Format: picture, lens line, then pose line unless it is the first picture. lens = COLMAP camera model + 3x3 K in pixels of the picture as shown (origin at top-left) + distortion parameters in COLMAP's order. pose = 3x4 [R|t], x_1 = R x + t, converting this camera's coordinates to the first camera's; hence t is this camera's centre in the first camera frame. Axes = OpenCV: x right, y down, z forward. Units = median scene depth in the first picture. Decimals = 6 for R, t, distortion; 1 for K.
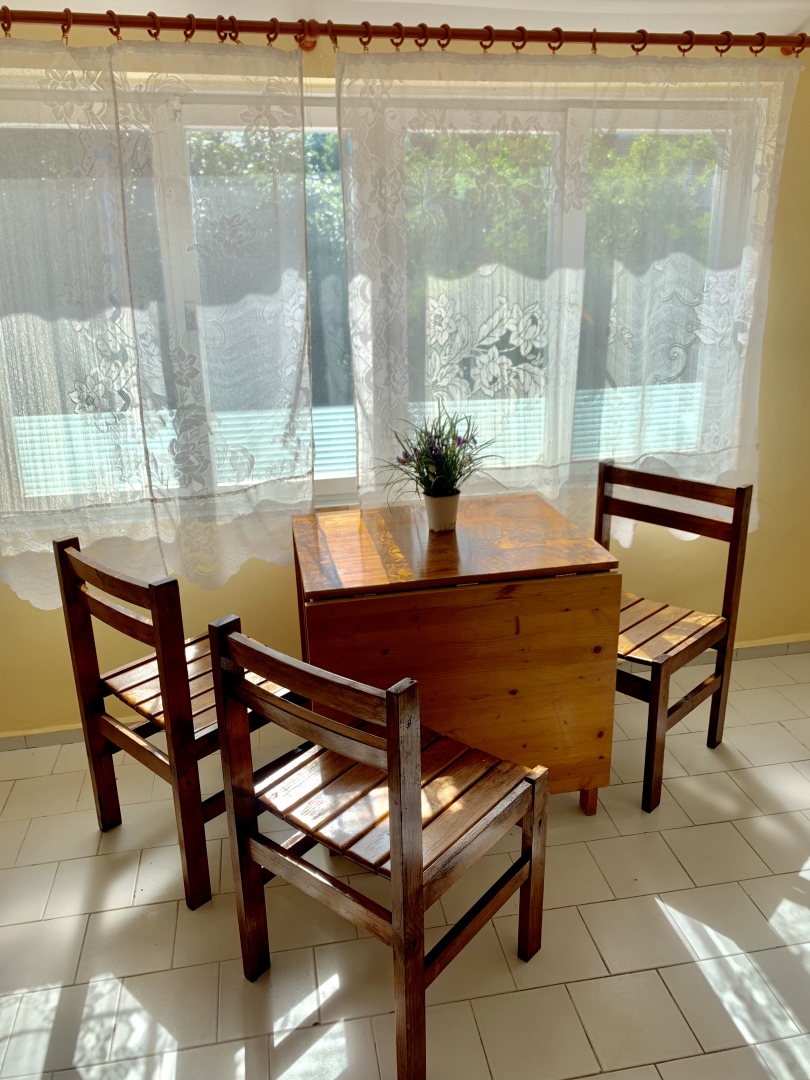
lens RADIAL K [[824.9, 0, 404.6], [0, 824.9, 538.1], [0, 0, 1]] dist [0.018068, -0.031023]
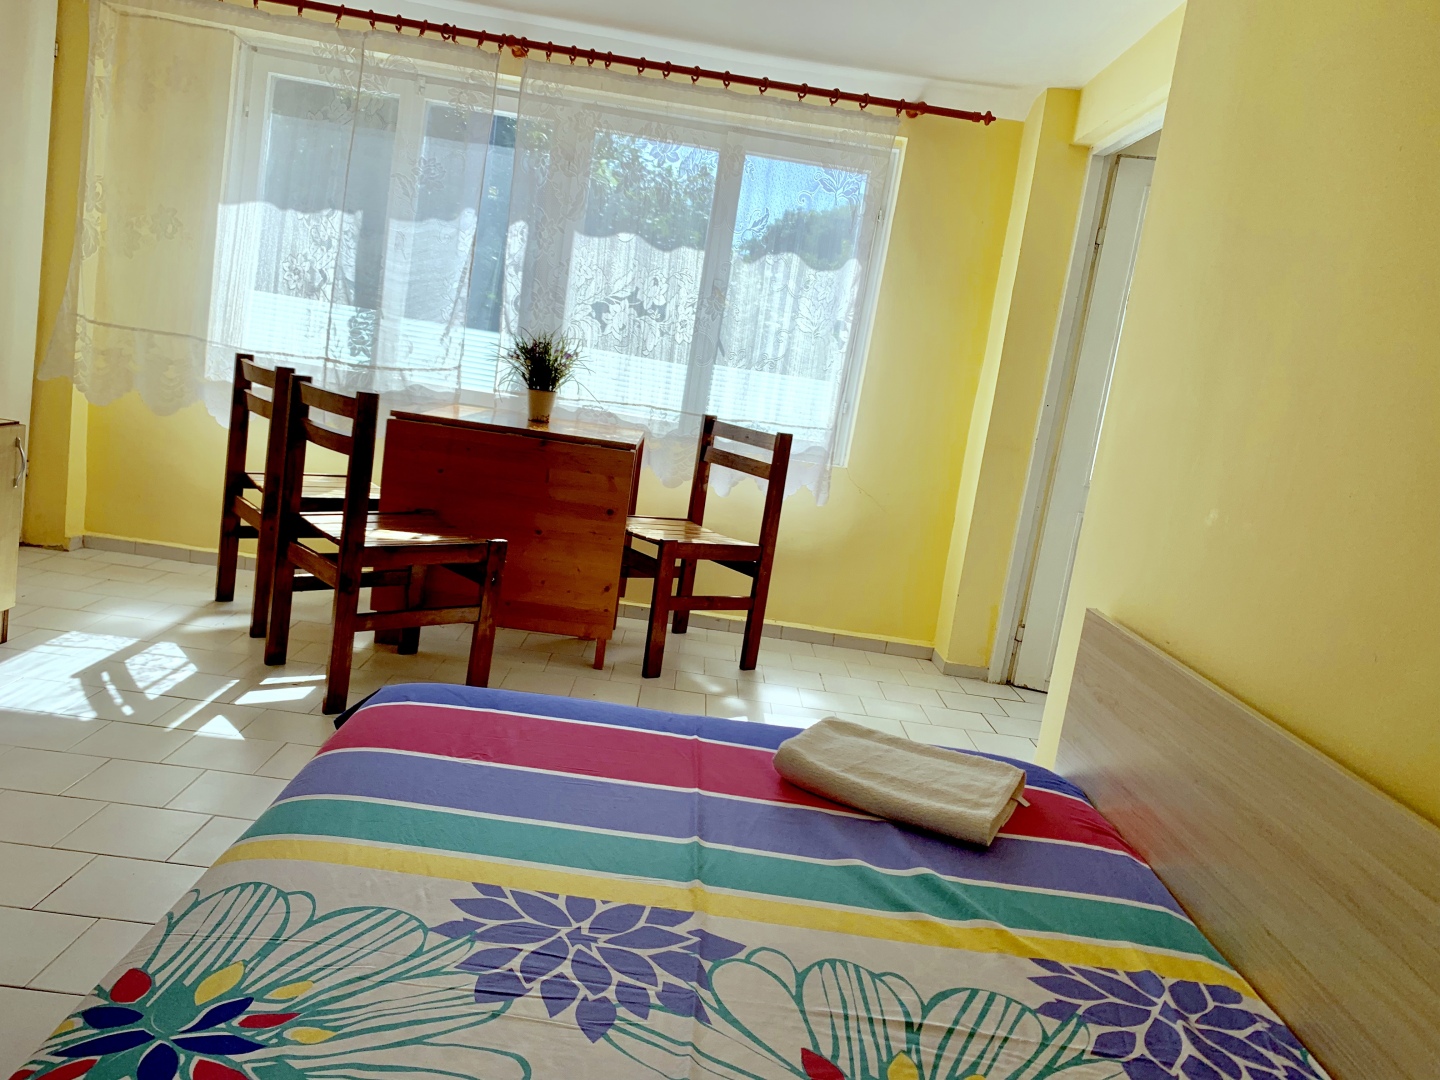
lens RADIAL K [[1099.8, 0, 719.9], [0, 1099.8, 537.7], [0, 0, 1]] dist [0.018068, -0.031023]
pose [[0.972870, 0.190890, -0.130712, 0.581748], [-0.210704, 0.964390, -0.159859, 0.377594], [0.095542, 0.183063, 0.978448, -0.576369]]
